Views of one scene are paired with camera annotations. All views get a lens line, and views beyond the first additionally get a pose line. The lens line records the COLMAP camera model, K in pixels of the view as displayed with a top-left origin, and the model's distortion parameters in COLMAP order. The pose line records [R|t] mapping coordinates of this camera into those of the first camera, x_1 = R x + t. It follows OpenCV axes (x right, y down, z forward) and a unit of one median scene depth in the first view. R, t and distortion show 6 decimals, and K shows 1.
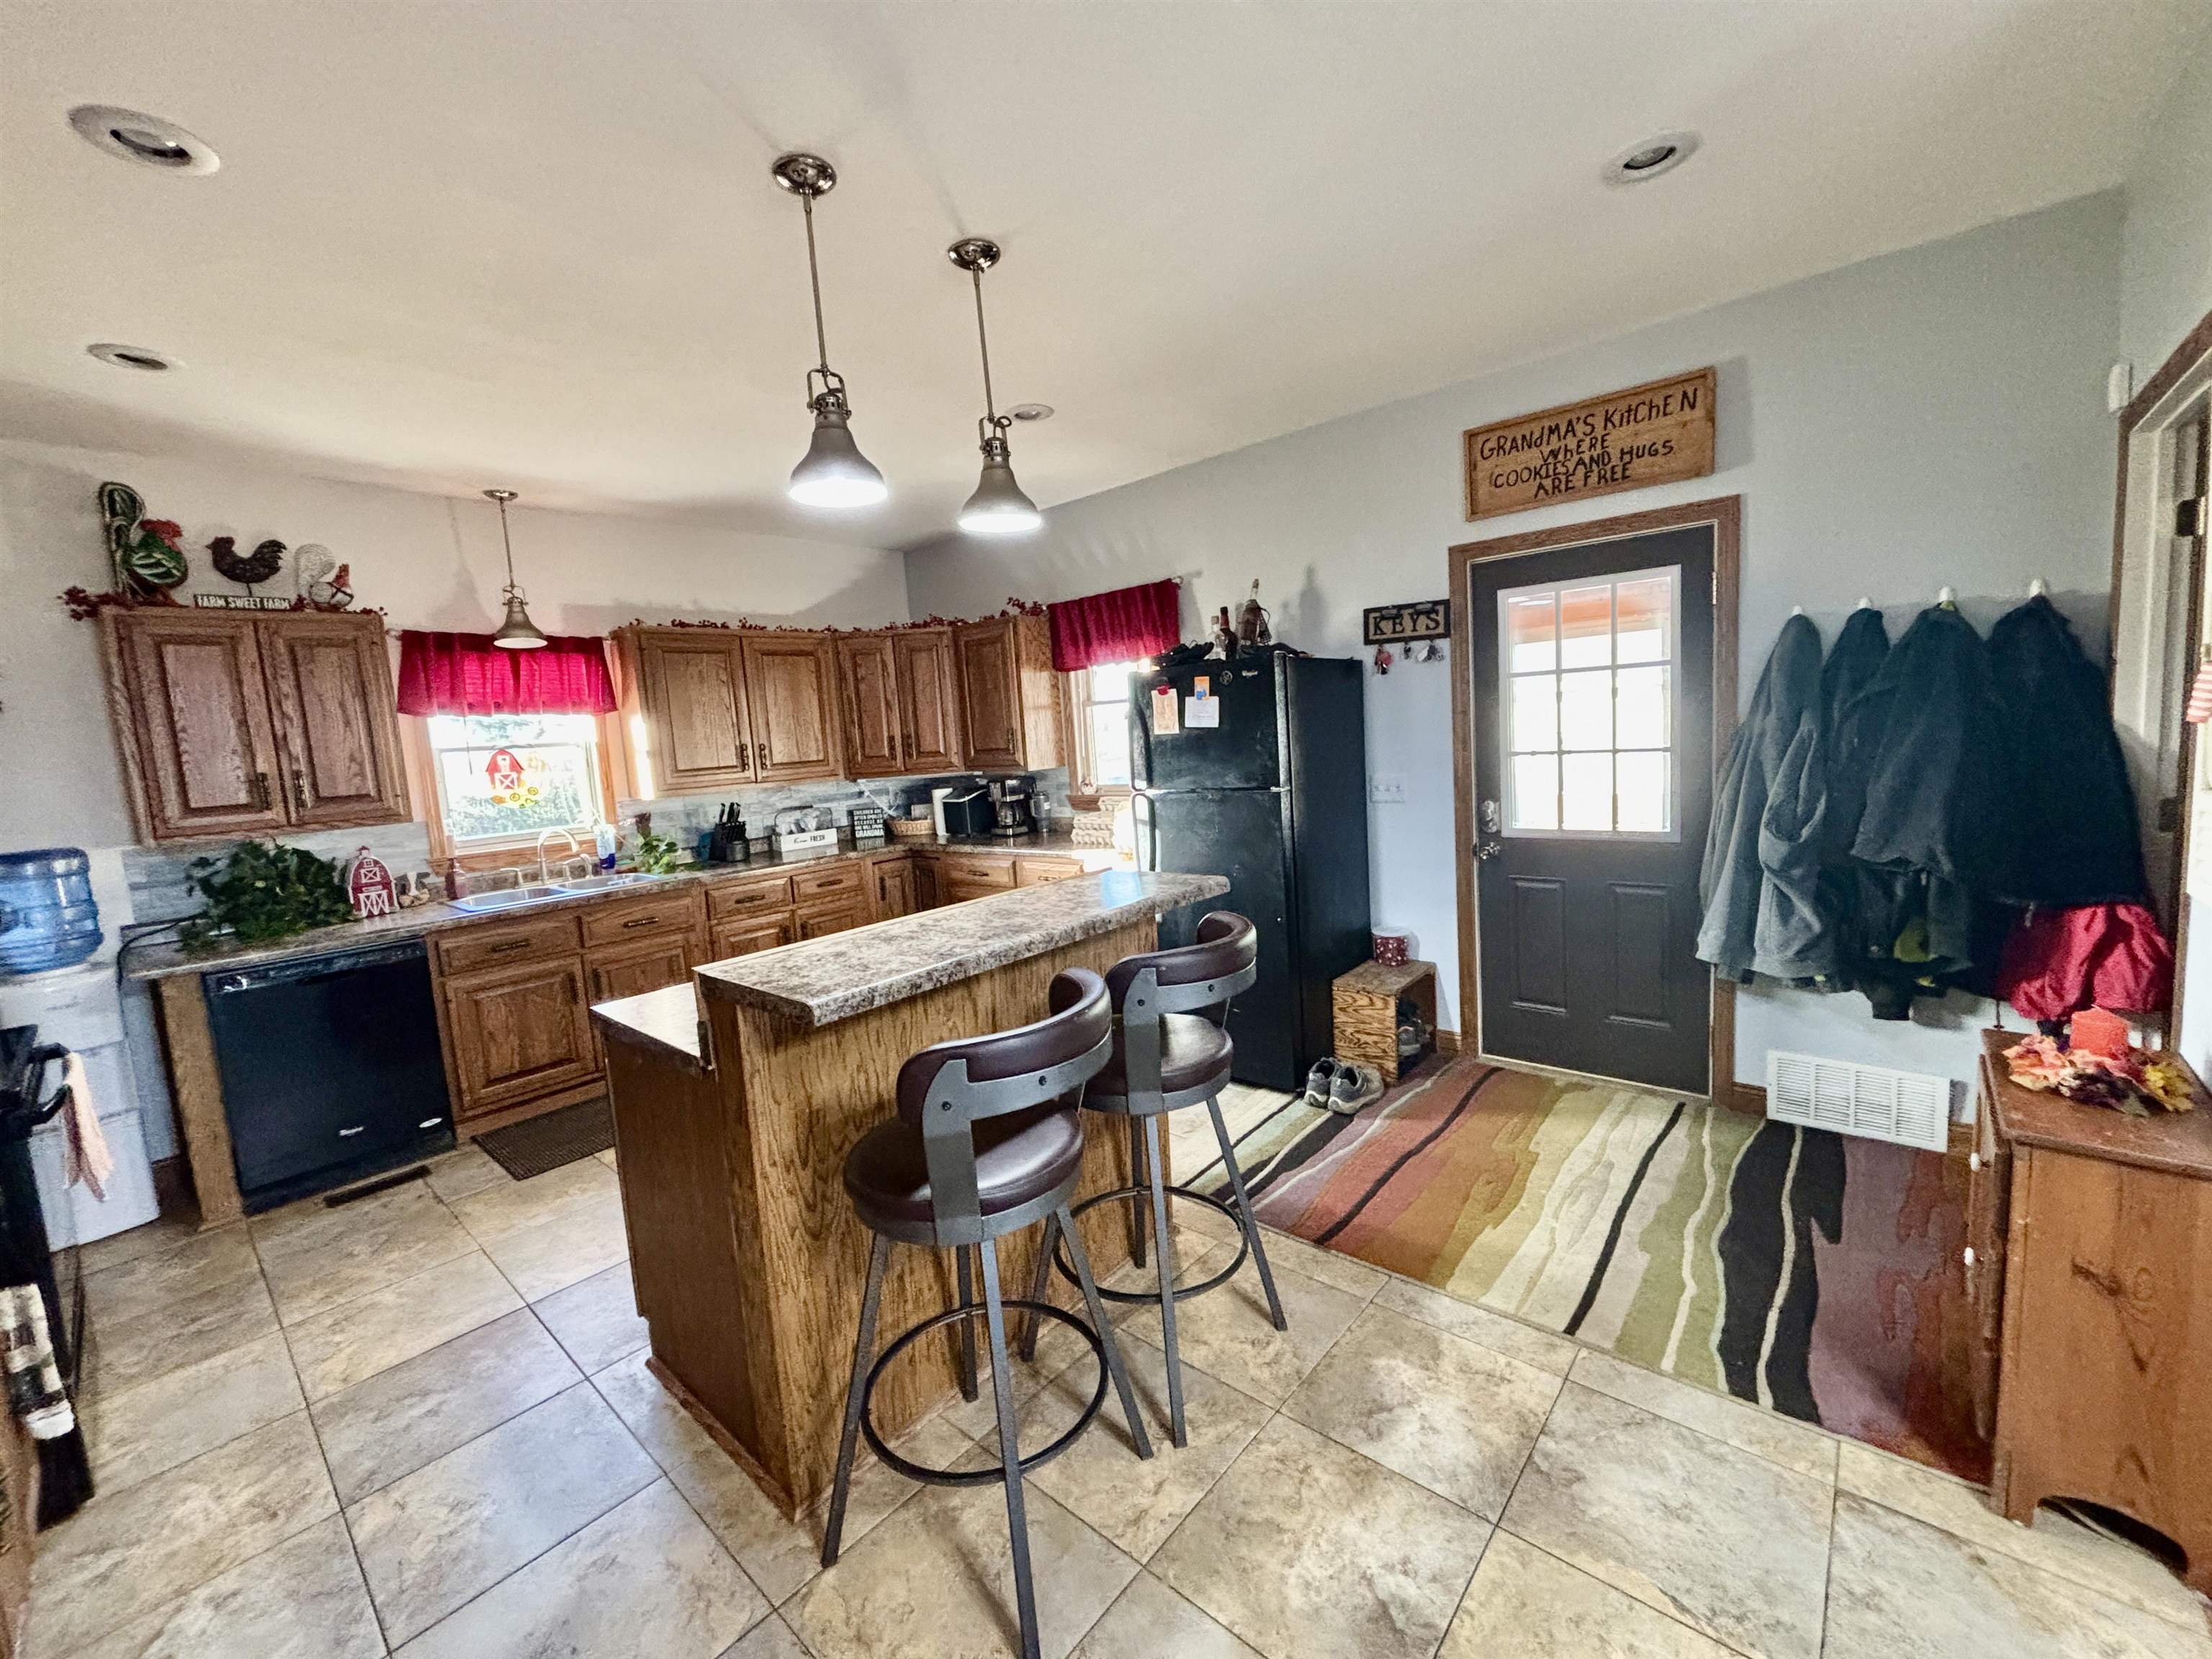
lens RADIAL K [[880.6, 0, 1122.0], [0, 880.6, 821.5], [0, 0, 1]] dist [0.001606, 0.000166]
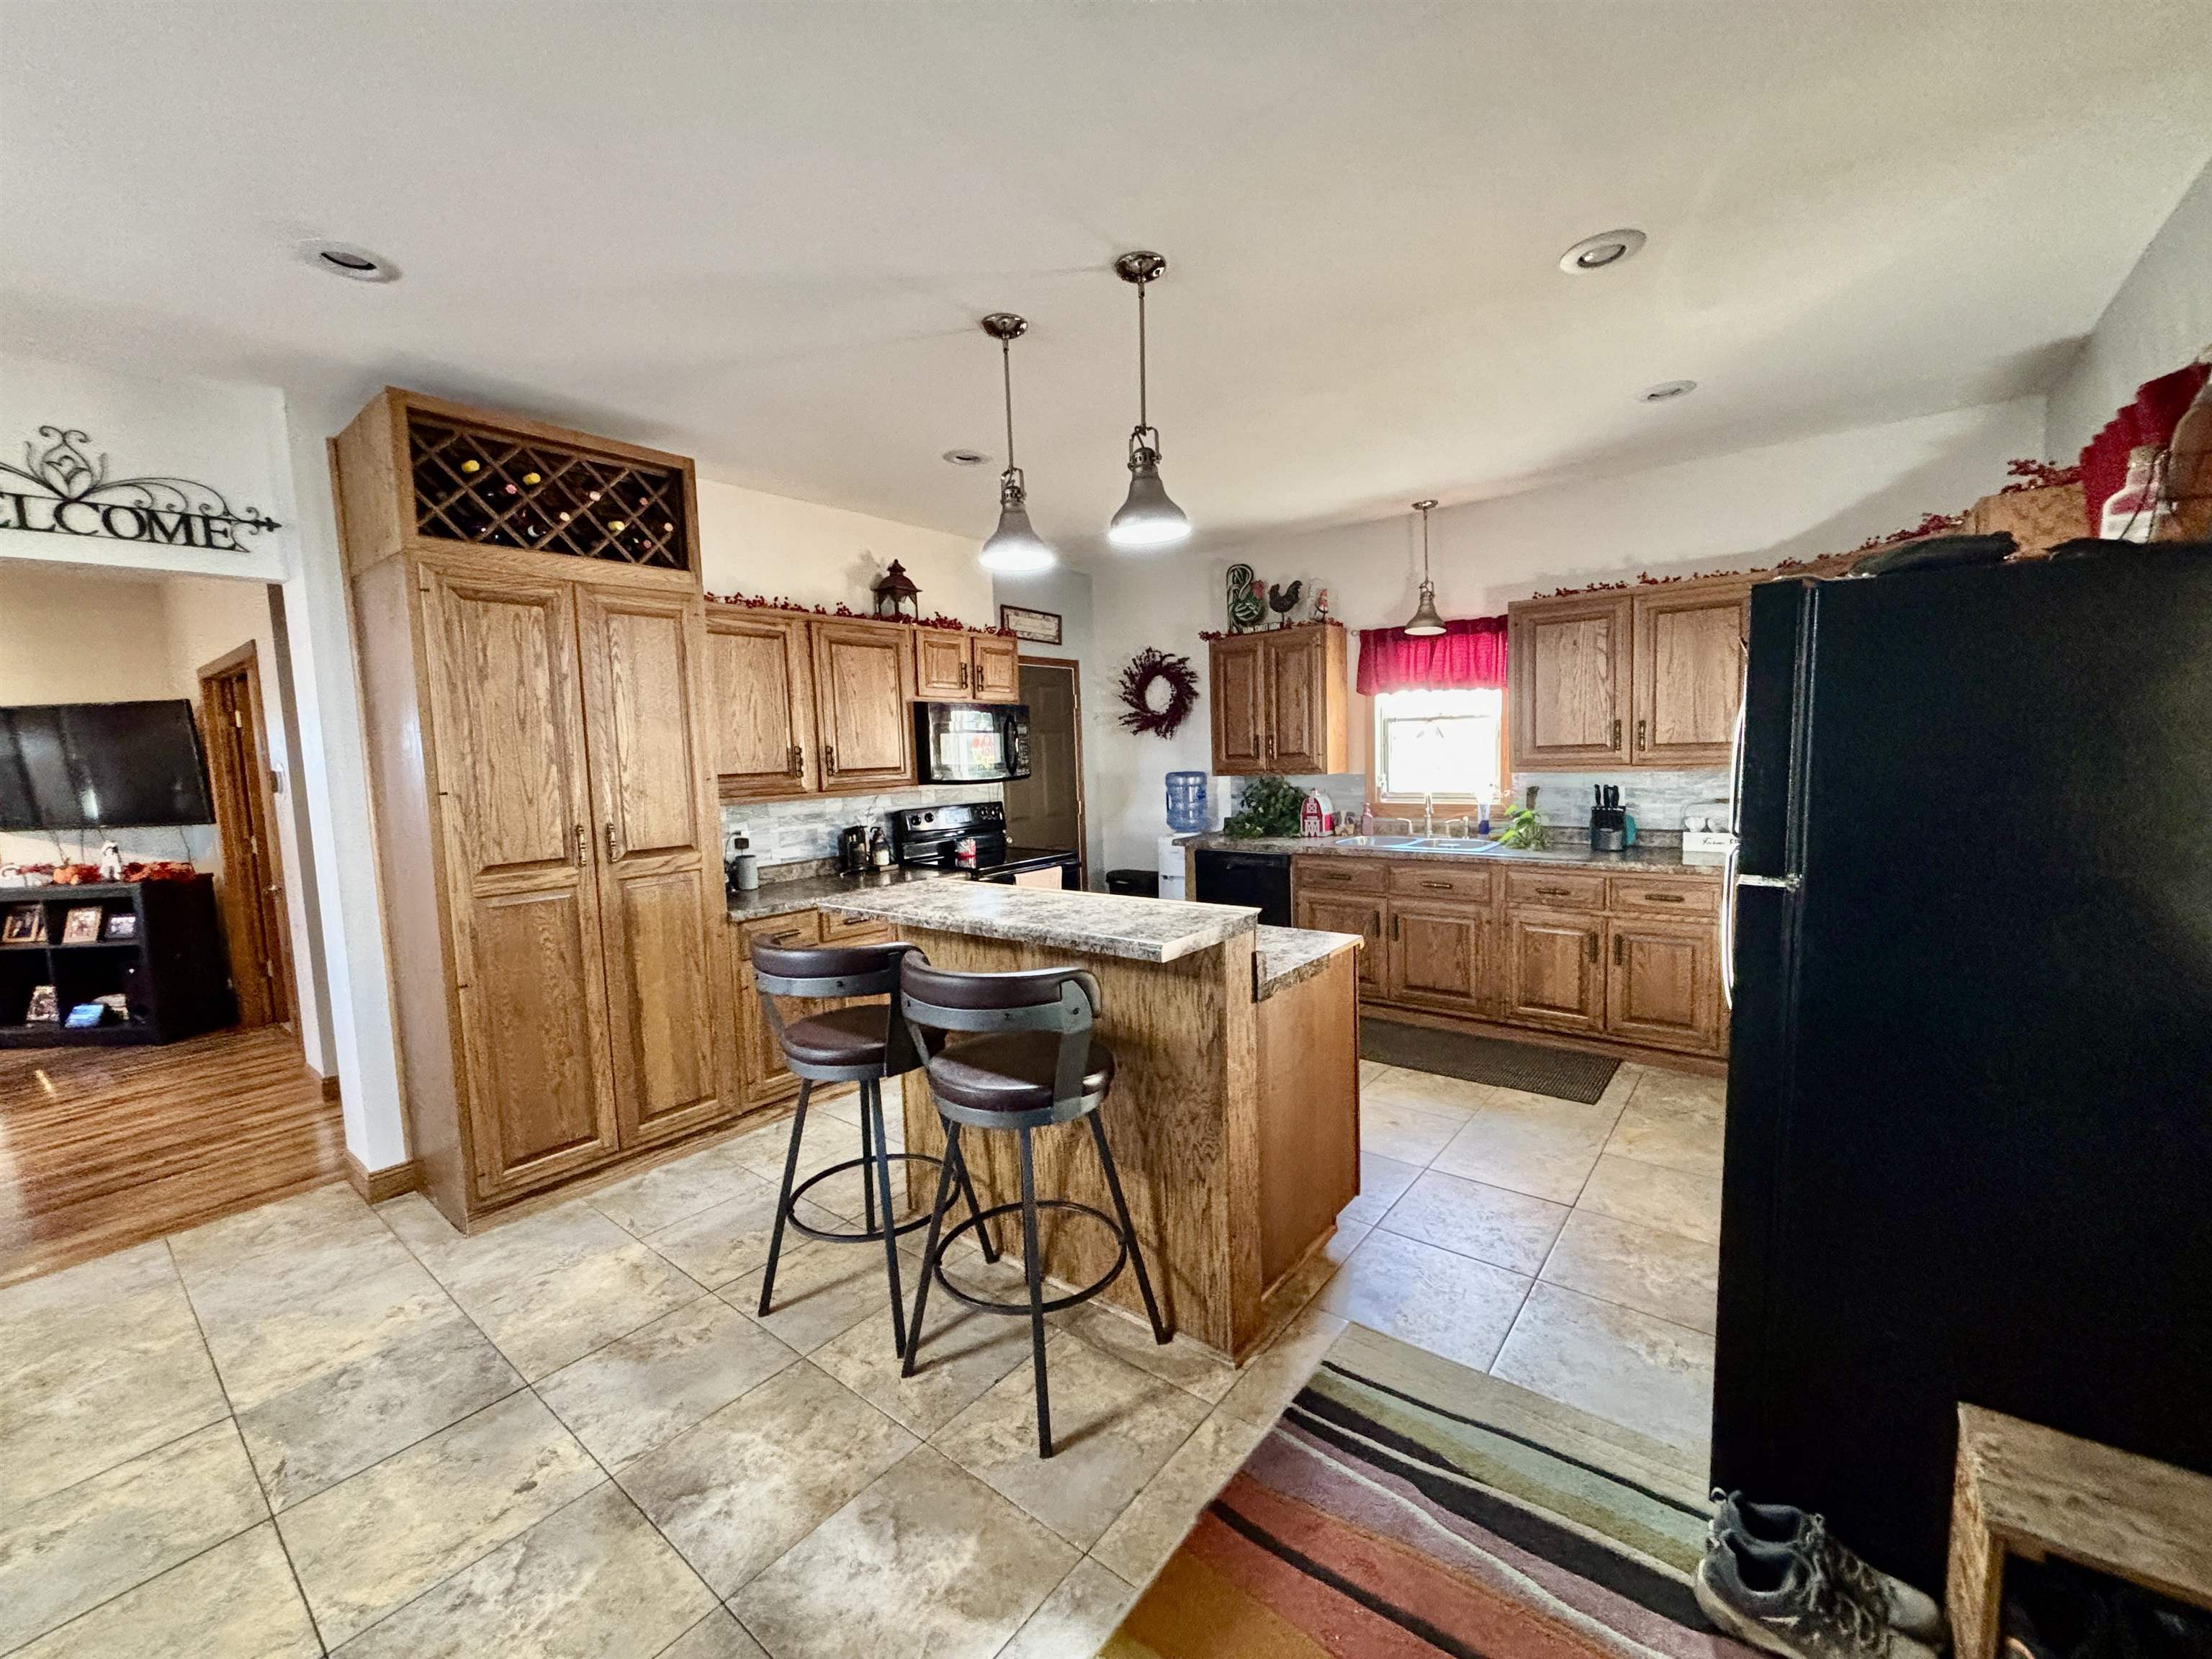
lens RADIAL K [[892.9, 0, 1104.5], [0, 892.9, 830.0], [0, 0, 1]] dist [0.004546, -0.000305]
pose [[0.046761, 0.154868, -0.986828, 0.549033], [-0.075535, 0.985628, 0.151101, -0.094440], [0.996046, 0.067474, 0.057787, 0.556102]]
